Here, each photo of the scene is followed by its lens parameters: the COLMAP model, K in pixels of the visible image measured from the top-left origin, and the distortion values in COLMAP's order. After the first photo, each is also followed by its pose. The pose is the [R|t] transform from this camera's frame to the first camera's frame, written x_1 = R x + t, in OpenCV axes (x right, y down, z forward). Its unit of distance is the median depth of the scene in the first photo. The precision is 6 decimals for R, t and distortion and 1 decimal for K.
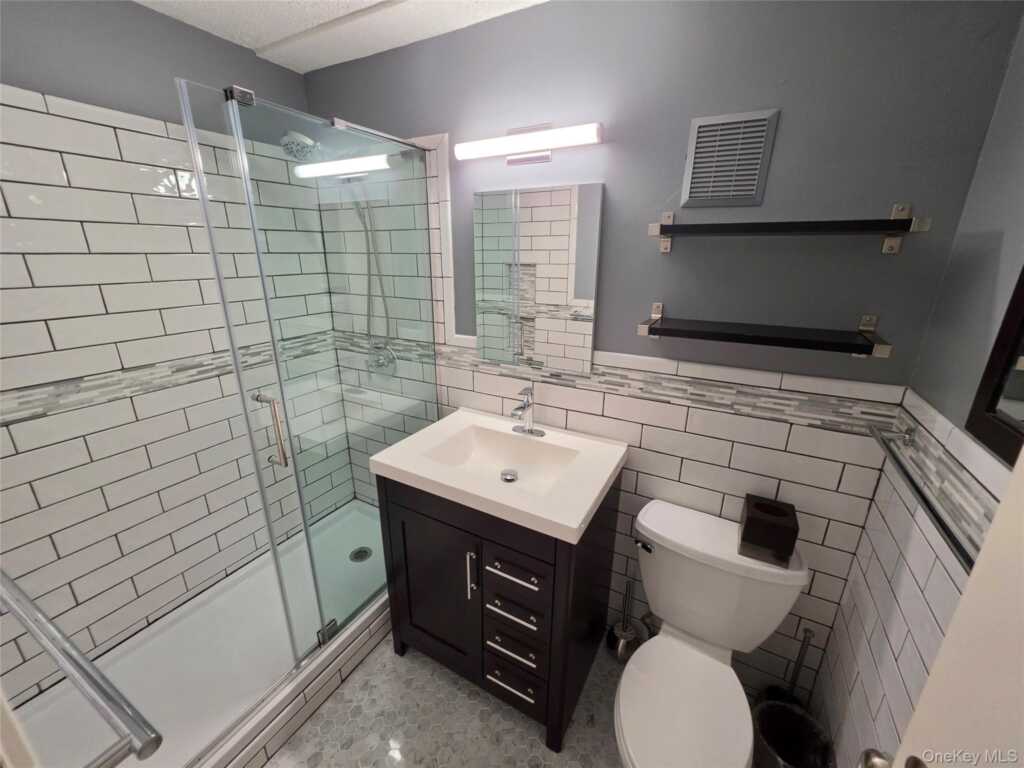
lens RADIAL K [[411.9, 0, 512.3], [0, 411.9, 386.6], [0, 0, 1]] dist [-0.003079, 0.000261]
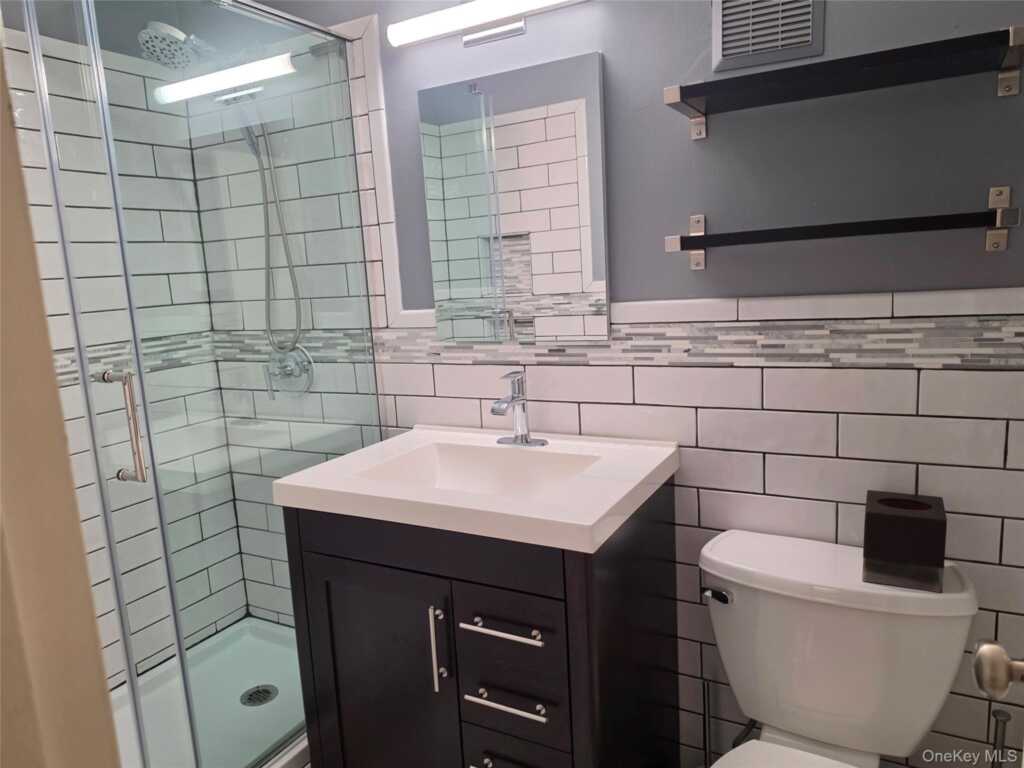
lens RADIAL K [[710.0, 0, 502.0], [0, 710.0, 391.7], [0, 0, 1]] dist [0.067762, -0.087982]
pose [[0.997912, -0.063144, -0.013609, 0.030868], [0.060560, 0.987880, -0.142921, 0.204866], [0.022469, 0.141798, 0.989641, -0.107465]]
